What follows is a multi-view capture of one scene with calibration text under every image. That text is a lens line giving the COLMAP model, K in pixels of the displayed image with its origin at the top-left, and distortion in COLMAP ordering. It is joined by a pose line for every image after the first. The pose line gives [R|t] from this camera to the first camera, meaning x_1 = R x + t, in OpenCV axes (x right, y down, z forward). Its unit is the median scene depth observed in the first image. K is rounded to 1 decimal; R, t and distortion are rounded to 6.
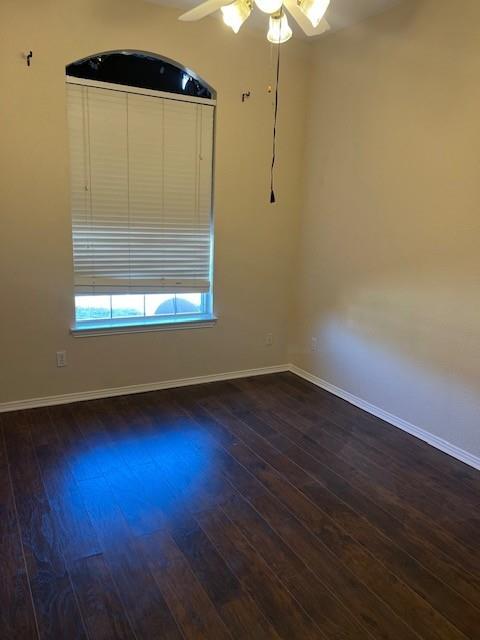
lens RADIAL K [[485.9, 0, 240.0], [0, 485.9, 320.0], [0, 0, 1]] dist [0.071089, -0.110175]
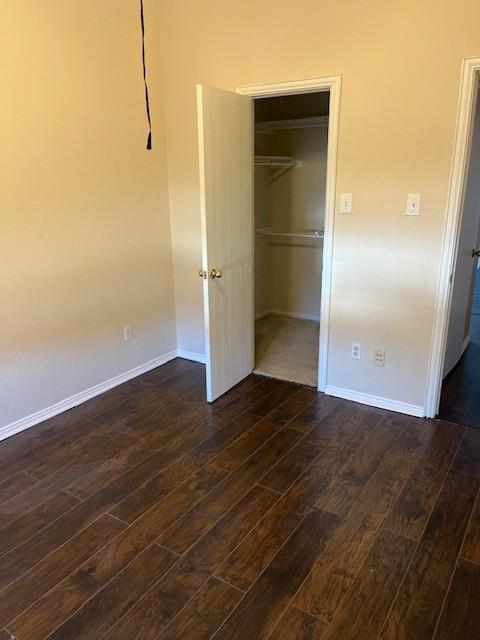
lens RADIAL K [[485.9, 0, 240.0], [0, 485.9, 320.0], [0, 0, 1]] dist [0.071089, -0.110175]
pose [[-0.462849, -0.291273, 0.837216, -0.589996], [0.193668, 0.888428, 0.416159, -0.267954], [-0.865022, 0.354761, -0.354798, 1.132331]]
